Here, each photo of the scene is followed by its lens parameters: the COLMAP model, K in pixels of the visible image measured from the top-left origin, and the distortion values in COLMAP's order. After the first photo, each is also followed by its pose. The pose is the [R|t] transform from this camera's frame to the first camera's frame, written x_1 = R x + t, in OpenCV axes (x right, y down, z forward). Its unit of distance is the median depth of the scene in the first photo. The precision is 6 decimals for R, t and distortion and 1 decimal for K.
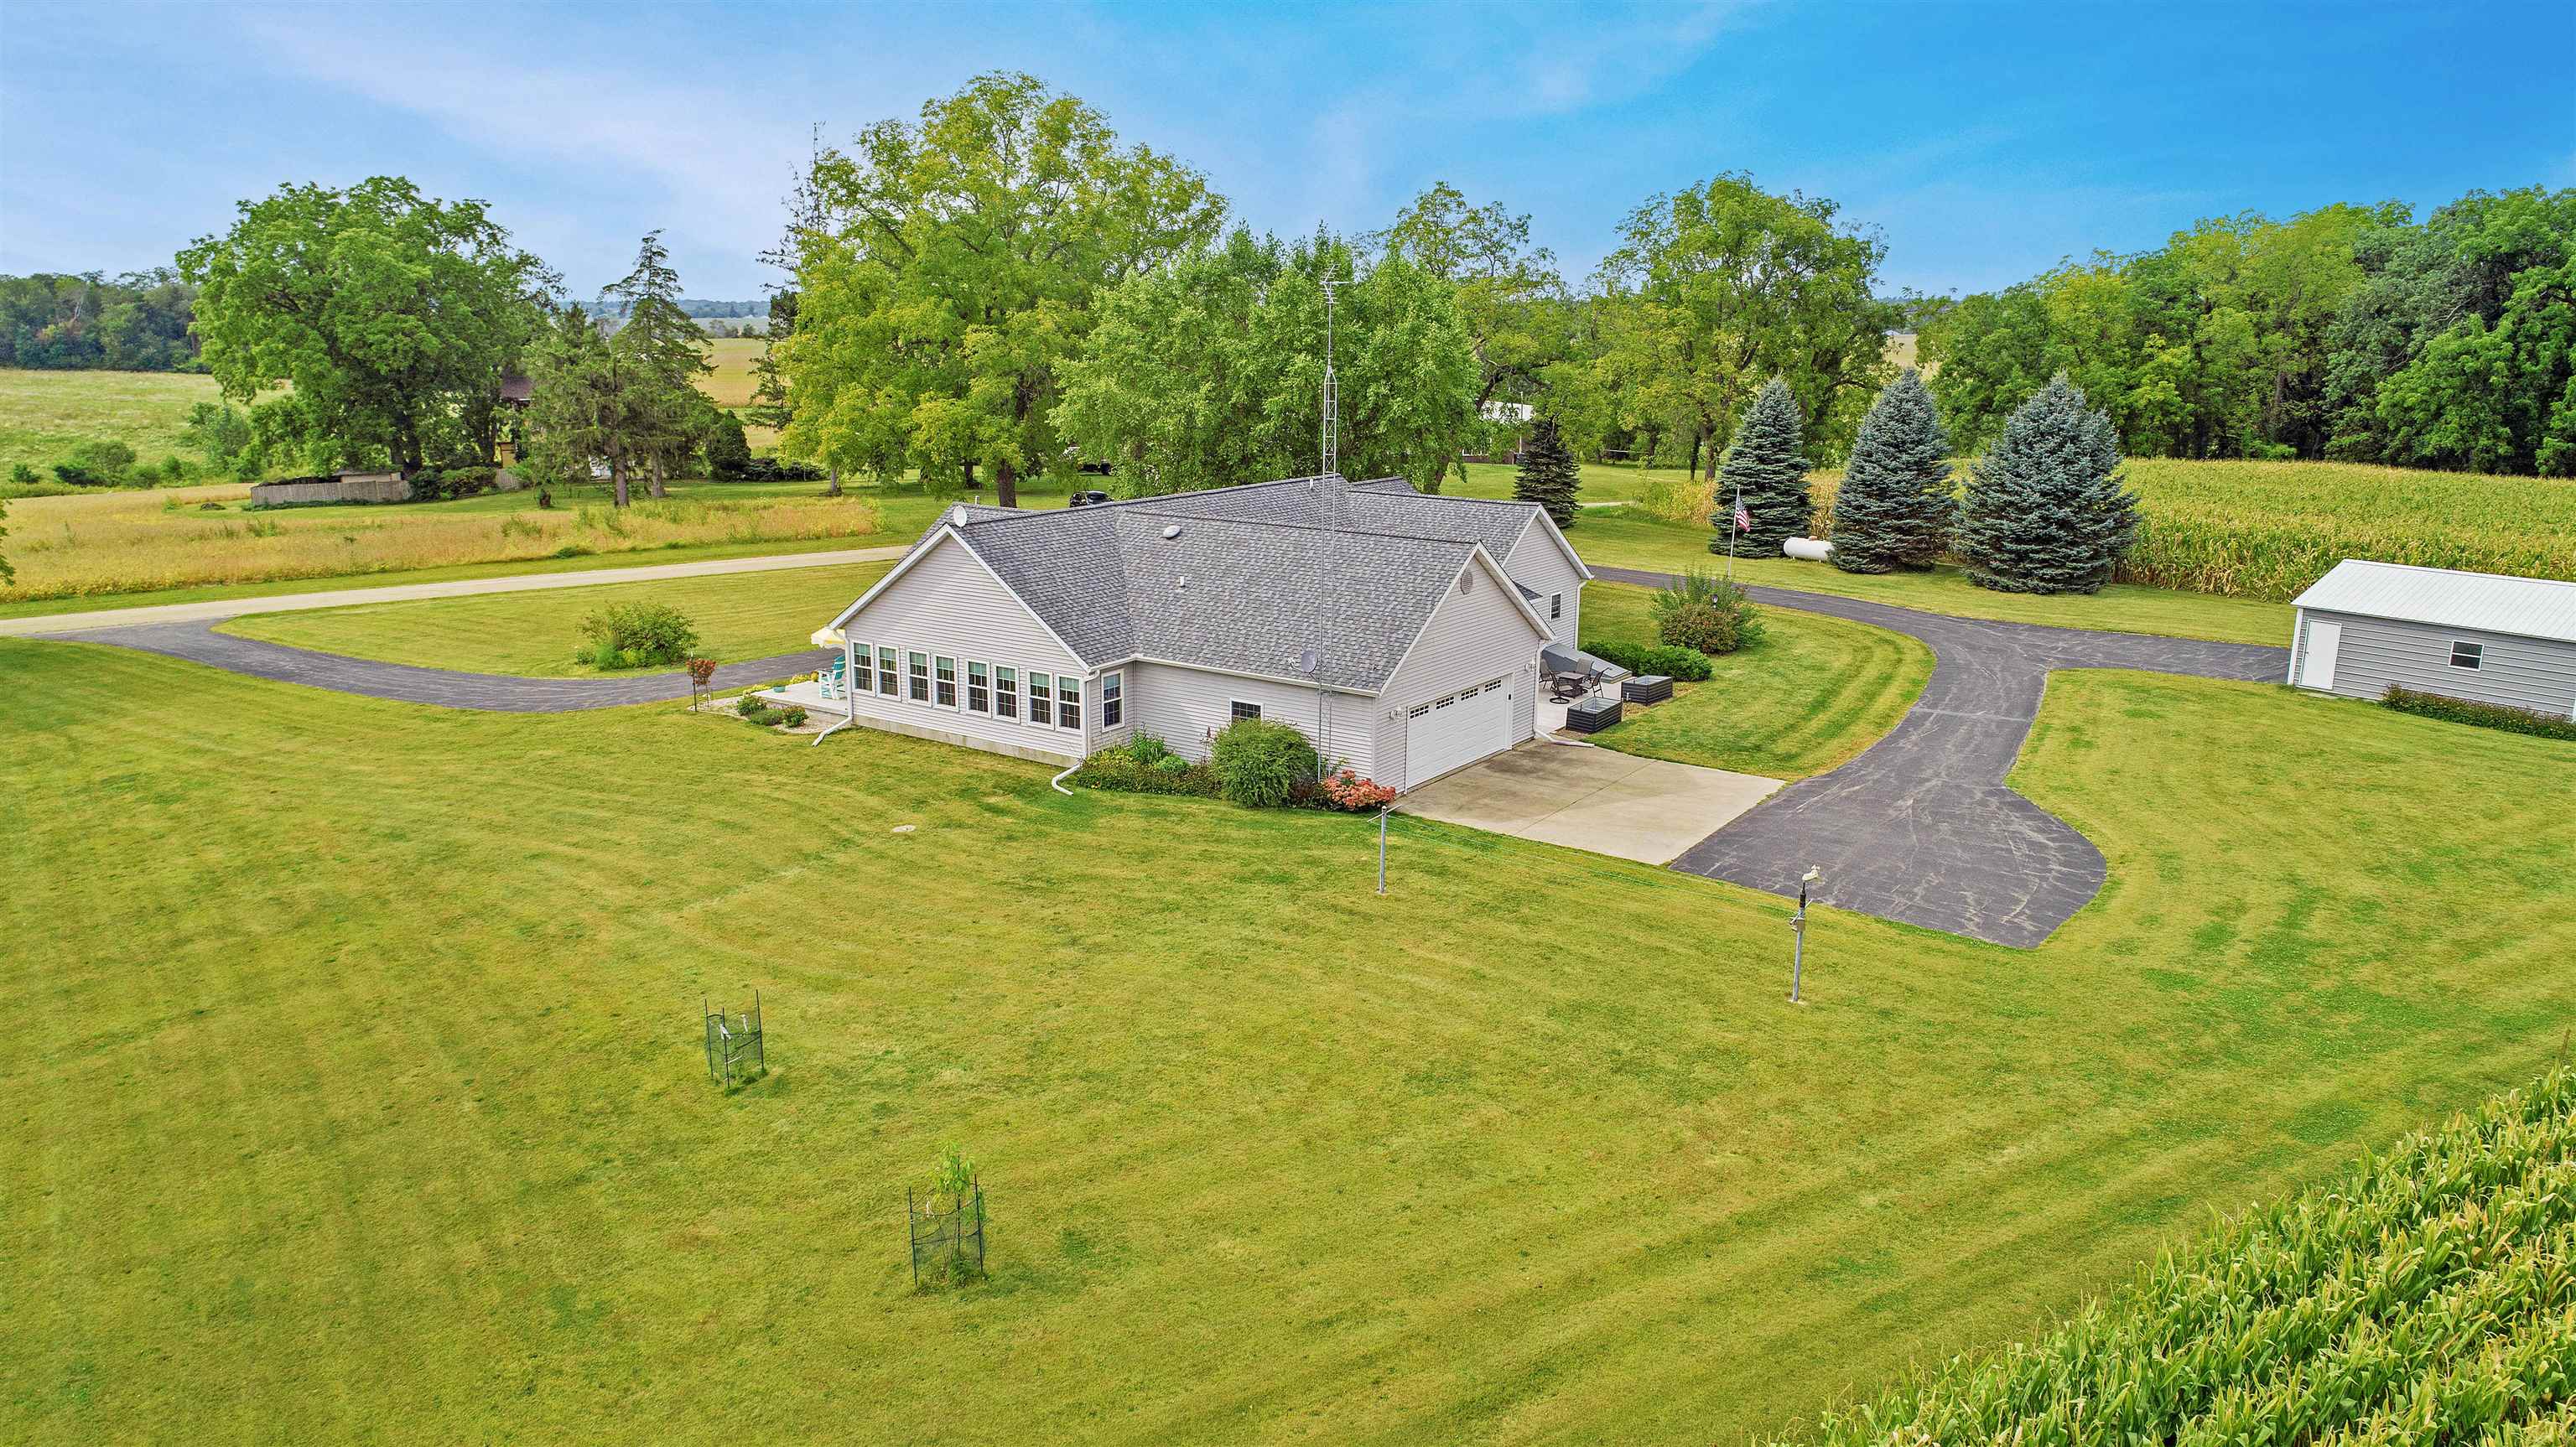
lens RADIAL K [[1747.1, 0, 1287.3], [0, 1747.1, 717.0], [0, 0, 1]] dist [-0.006356, -0.000212]
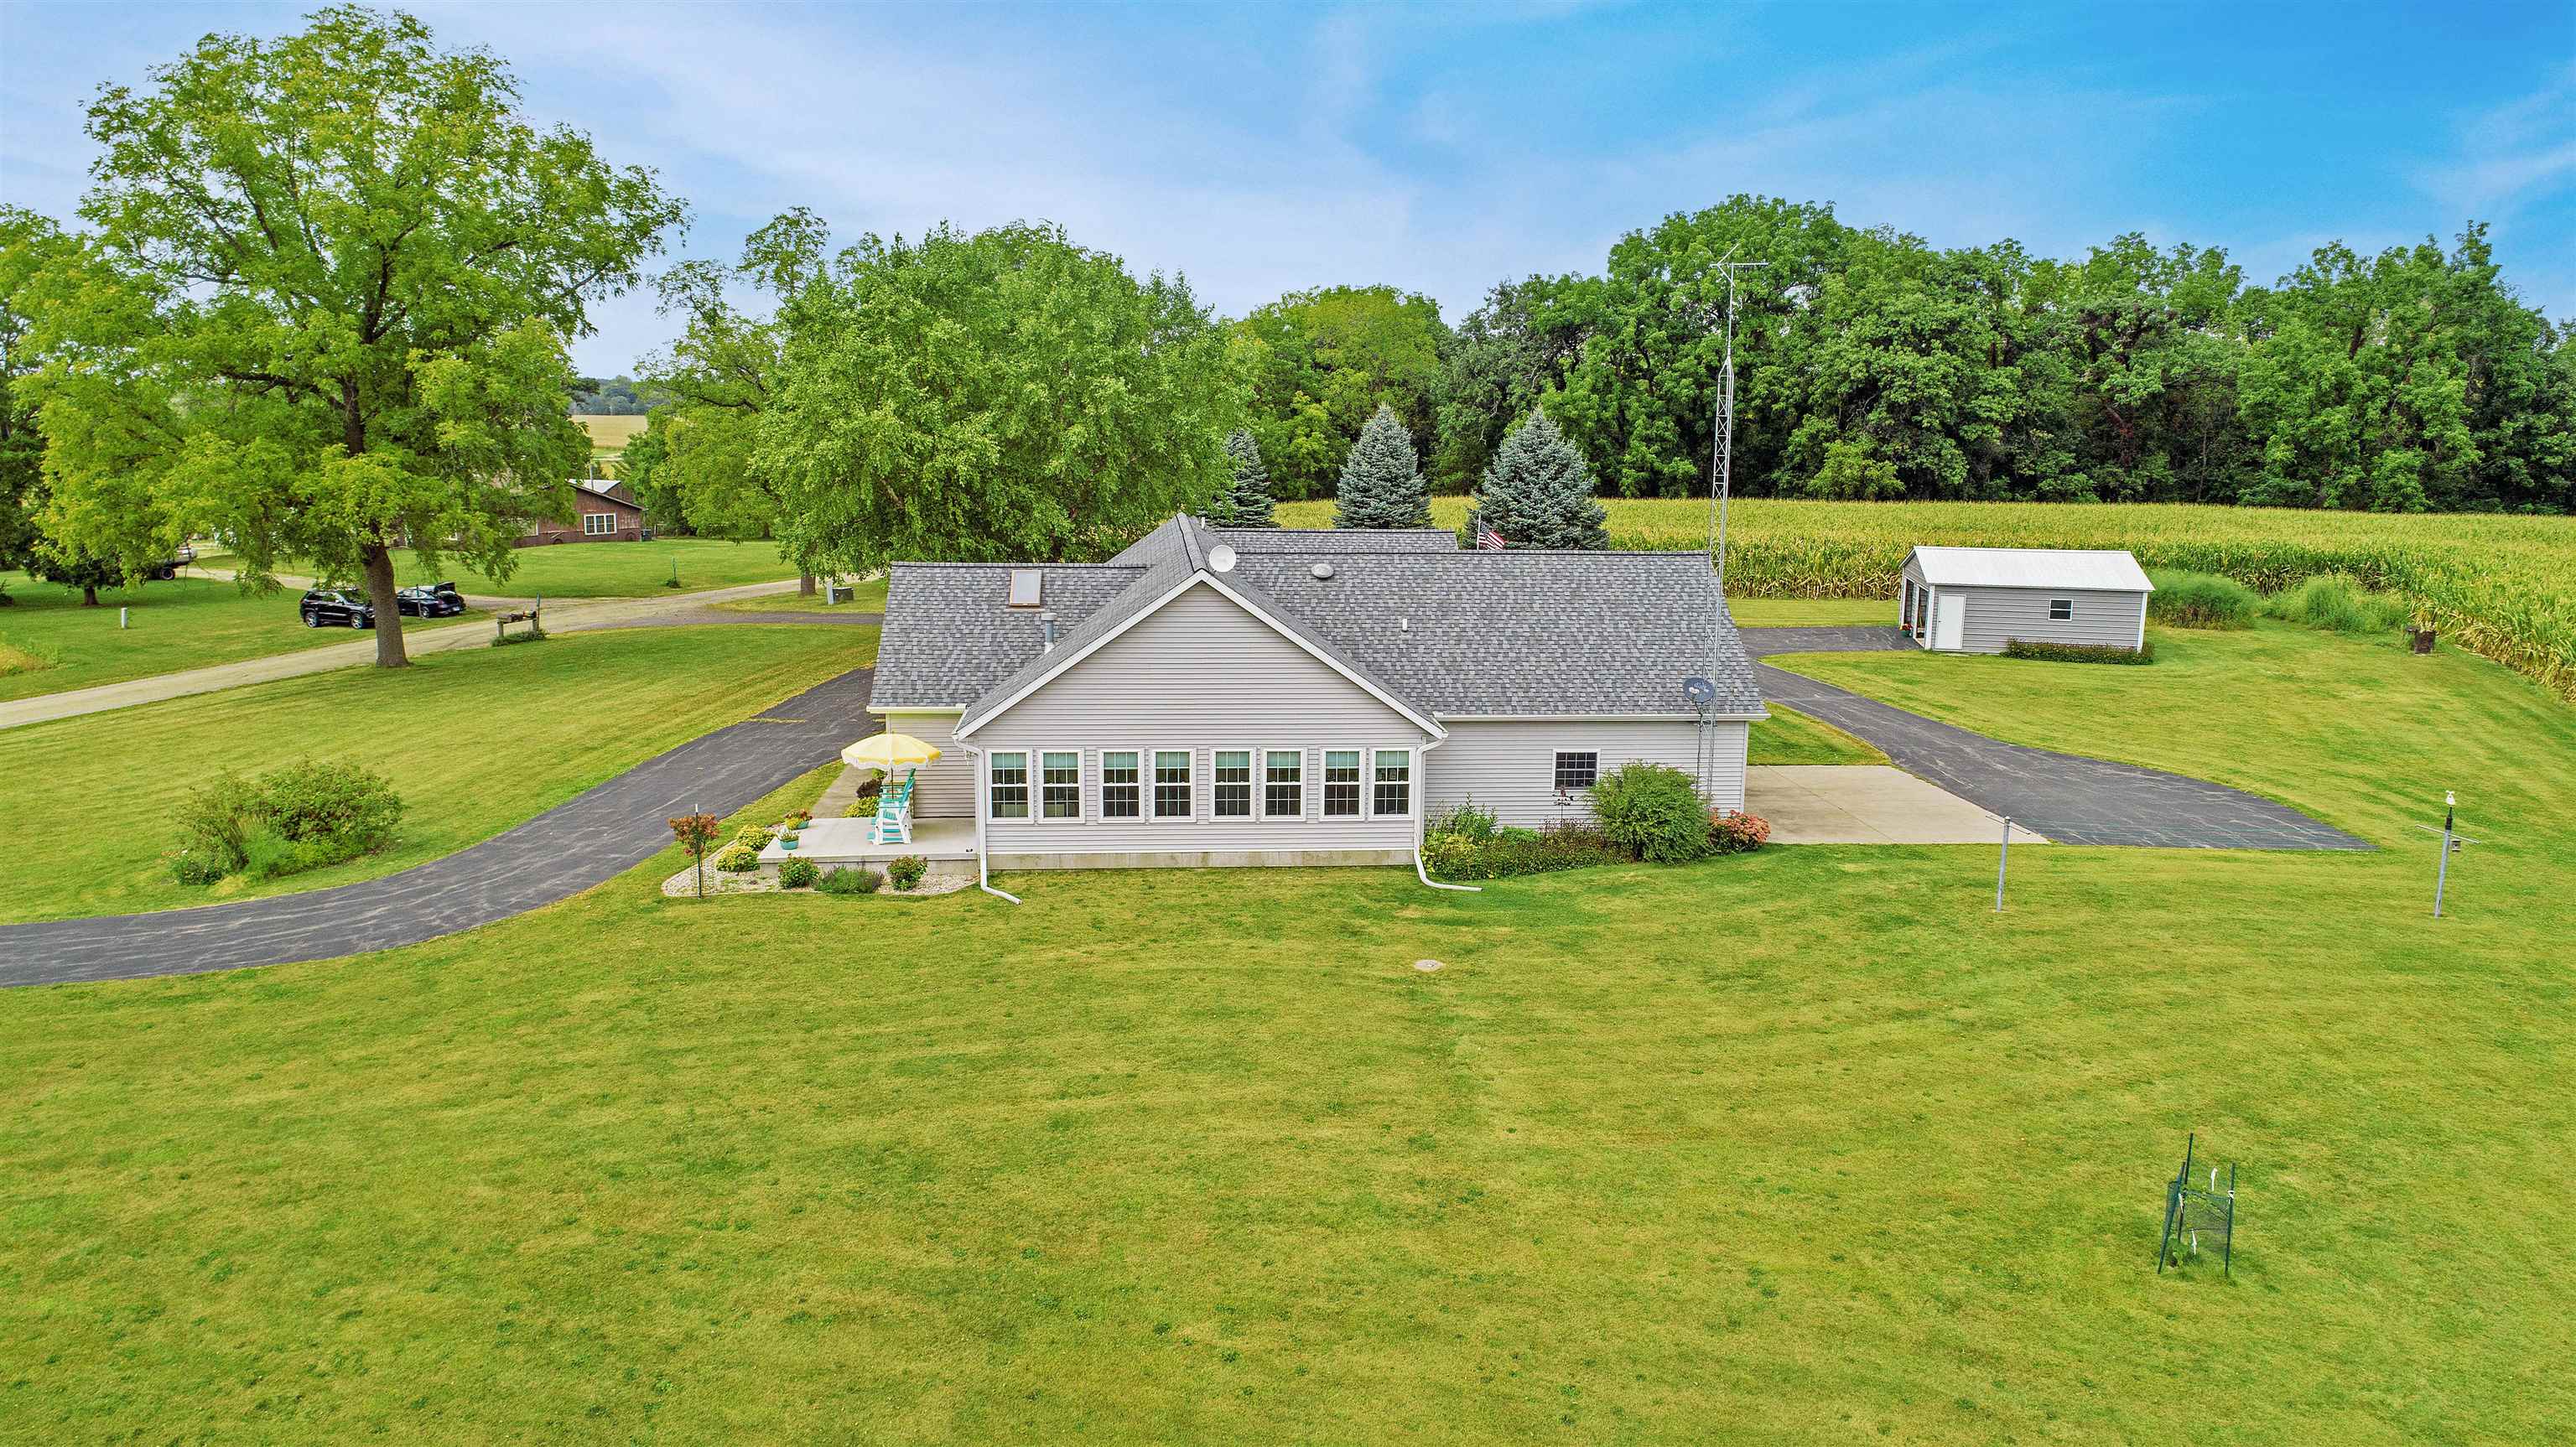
lens RADIAL K [[1747.1, 0, 1288.5], [0, 1747.1, 732.1], [0, 0, 1]] dist [-0.006356, -0.000212]
pose [[0.771988, -0.116864, 0.624803, -0.652092], [0.140981, 0.989952, 0.010970, -0.045935], [-0.619806, 0.079616, 0.780706, 0.409111]]
